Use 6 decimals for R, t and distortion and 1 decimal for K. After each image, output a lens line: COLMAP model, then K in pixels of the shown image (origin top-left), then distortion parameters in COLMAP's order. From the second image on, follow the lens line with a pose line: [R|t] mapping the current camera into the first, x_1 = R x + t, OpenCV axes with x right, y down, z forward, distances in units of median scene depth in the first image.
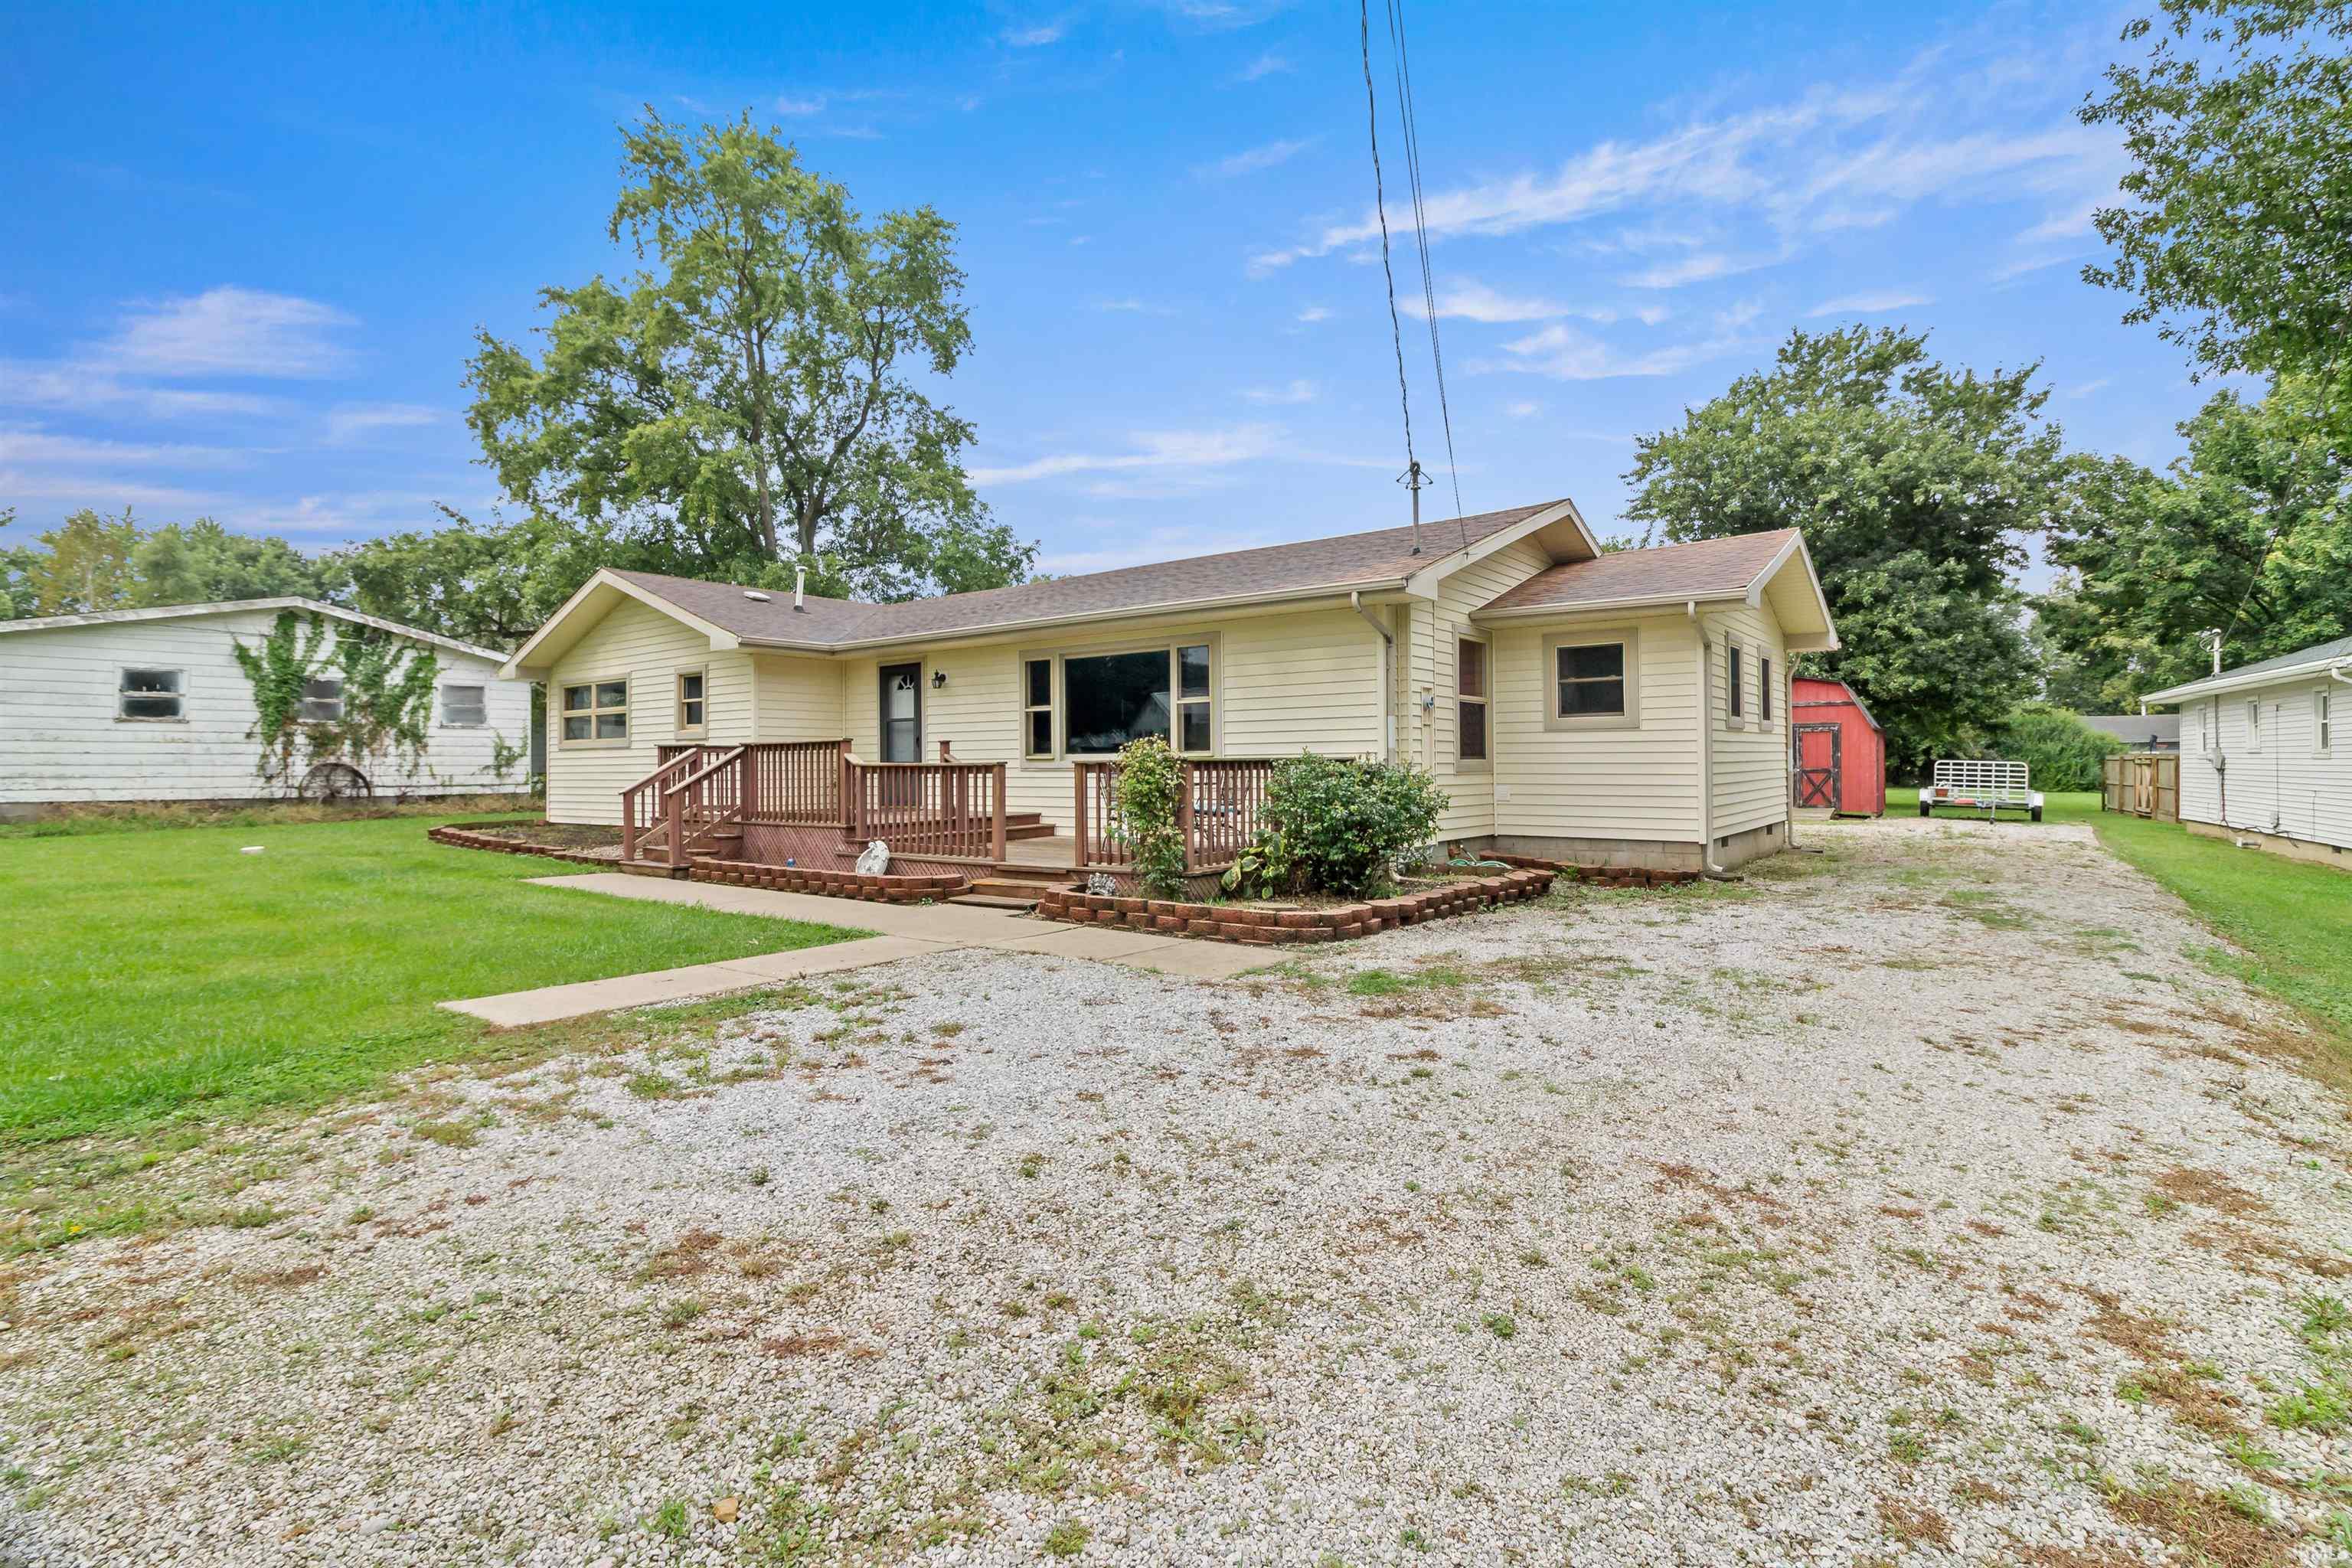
lens RADIAL K [[1113.2, 0, 1172.9], [0, 1113.2, 734.4], [0, 0, 1]] dist [-0.001687, -0.000165]
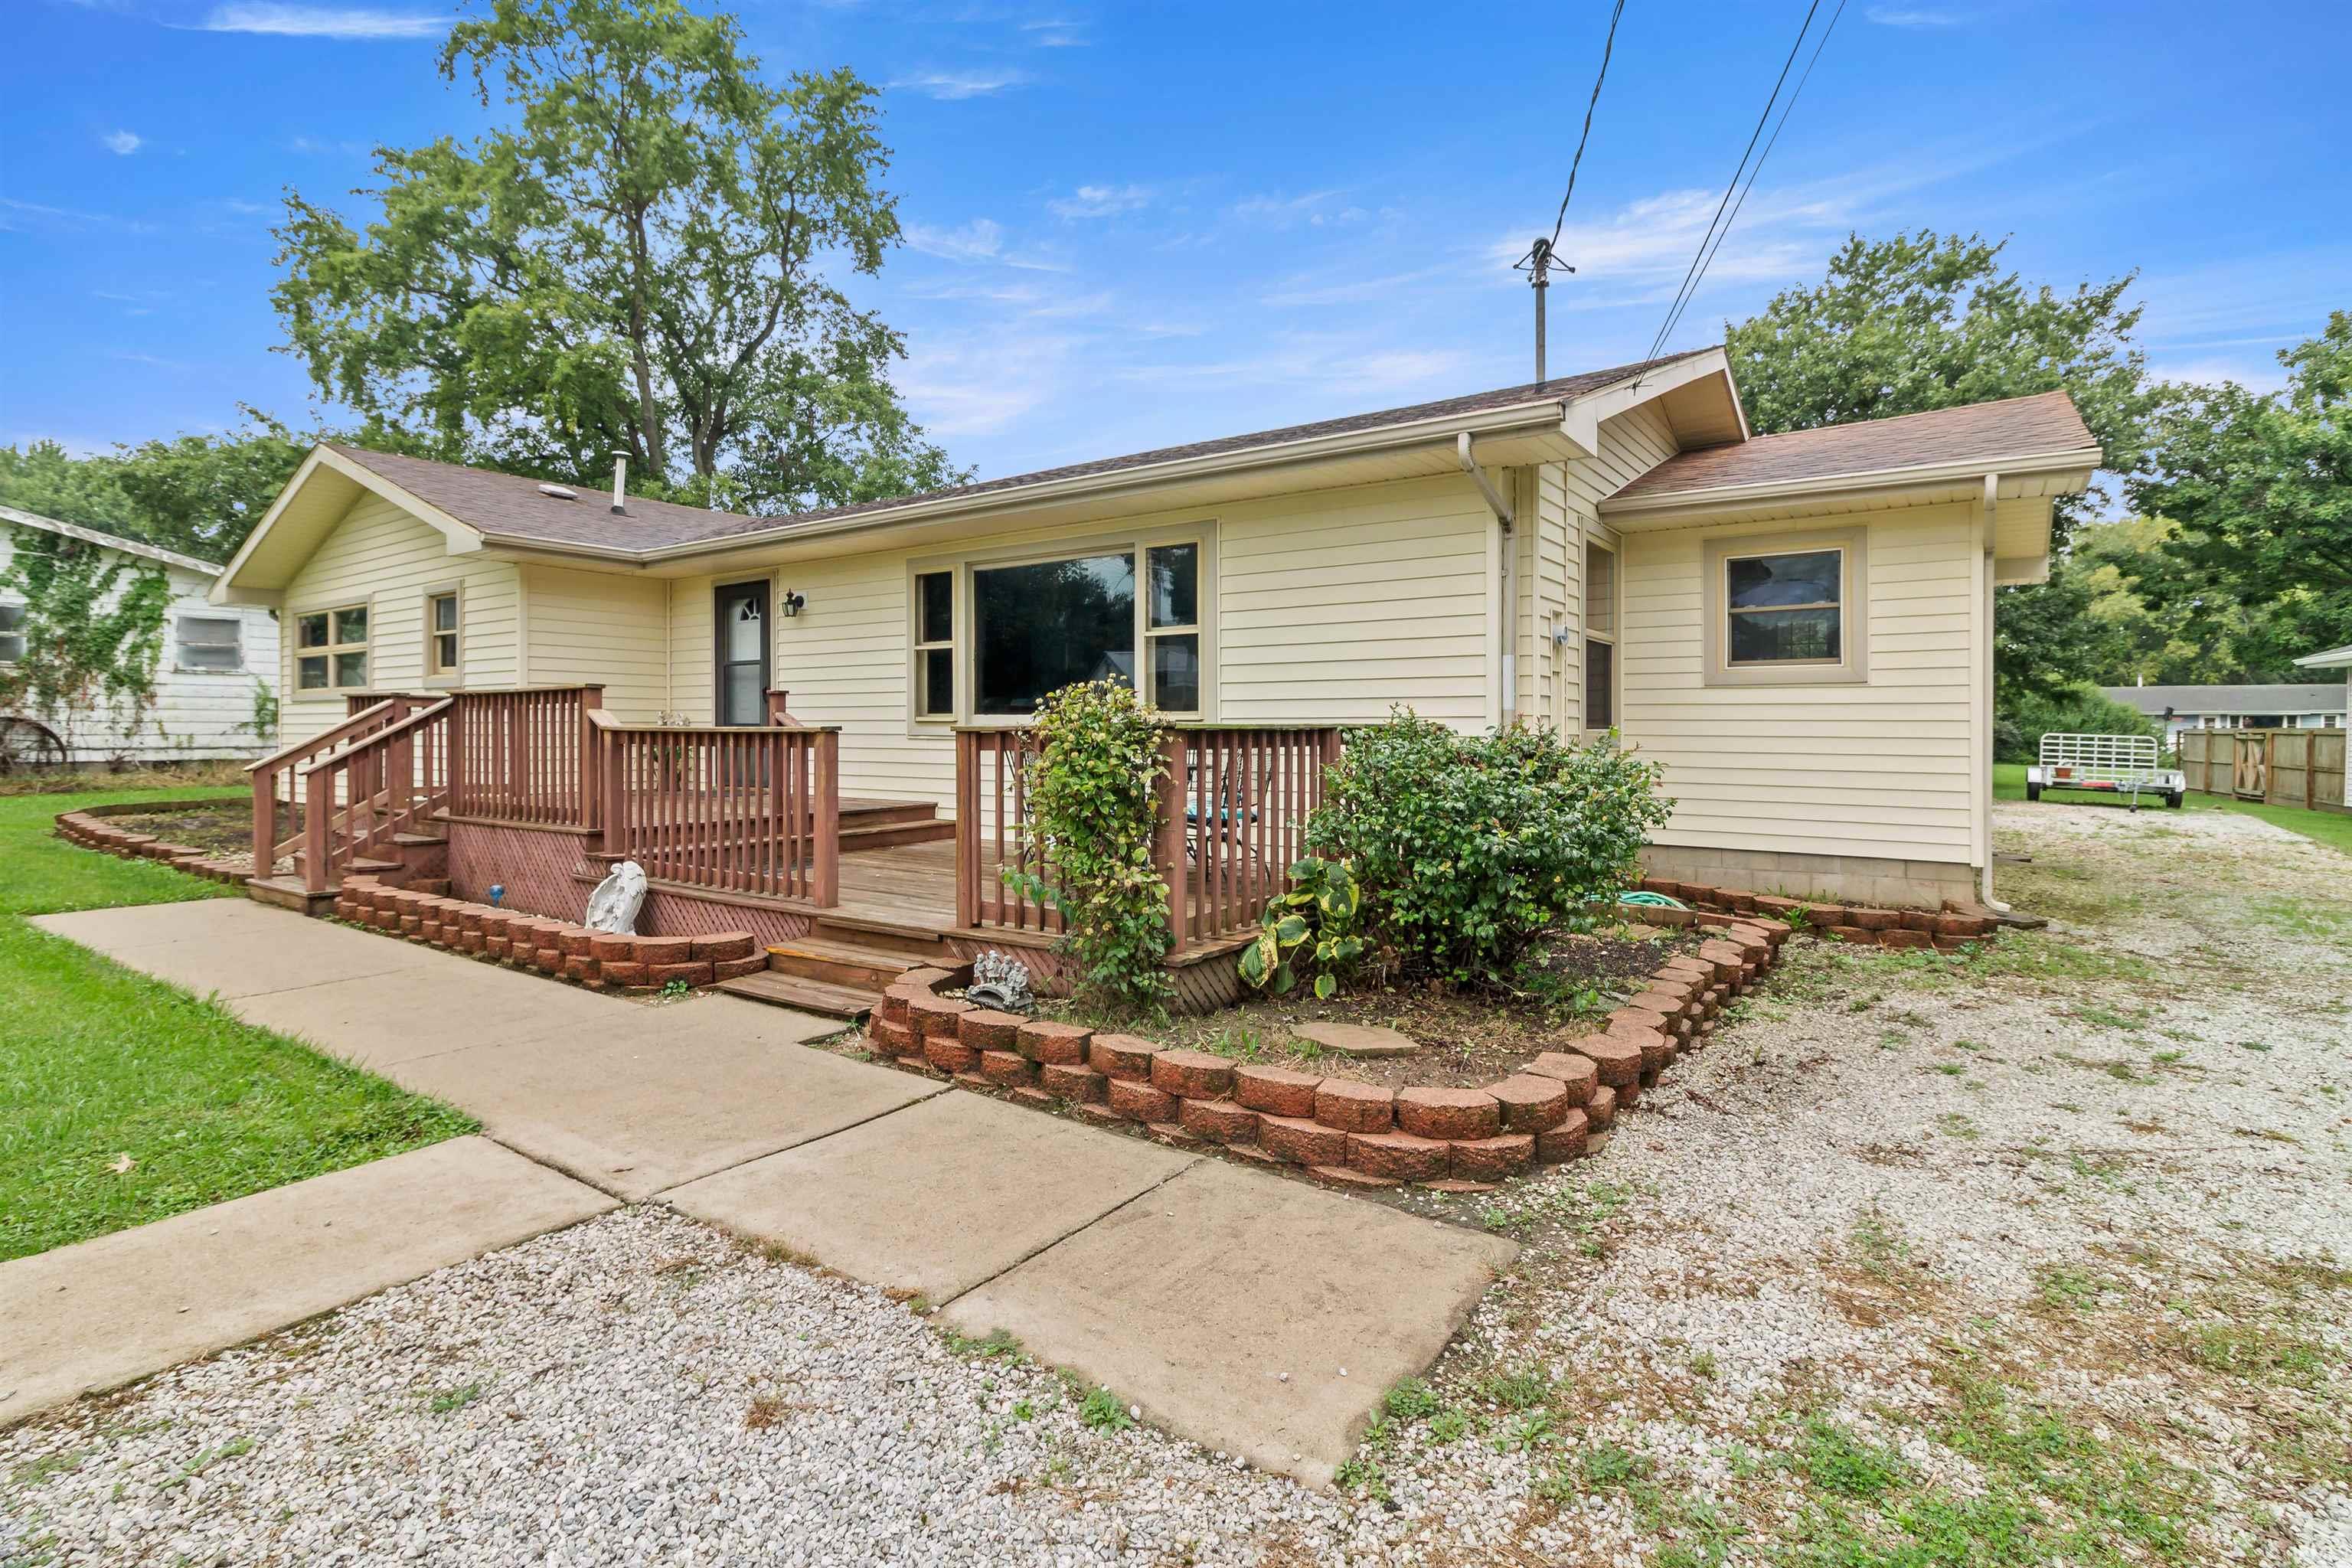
lens RADIAL K [[1113.2, 0, 1172.9], [0, 1113.2, 734.4], [0, 0, 1]] dist [-0.001687, -0.000165]
pose [[0.999127, 0.009145, 0.040767, -0.003271], [-0.010503, 0.999392, 0.033234, 0.003945], [-0.040438, -0.033633, 0.998616, 0.210468]]
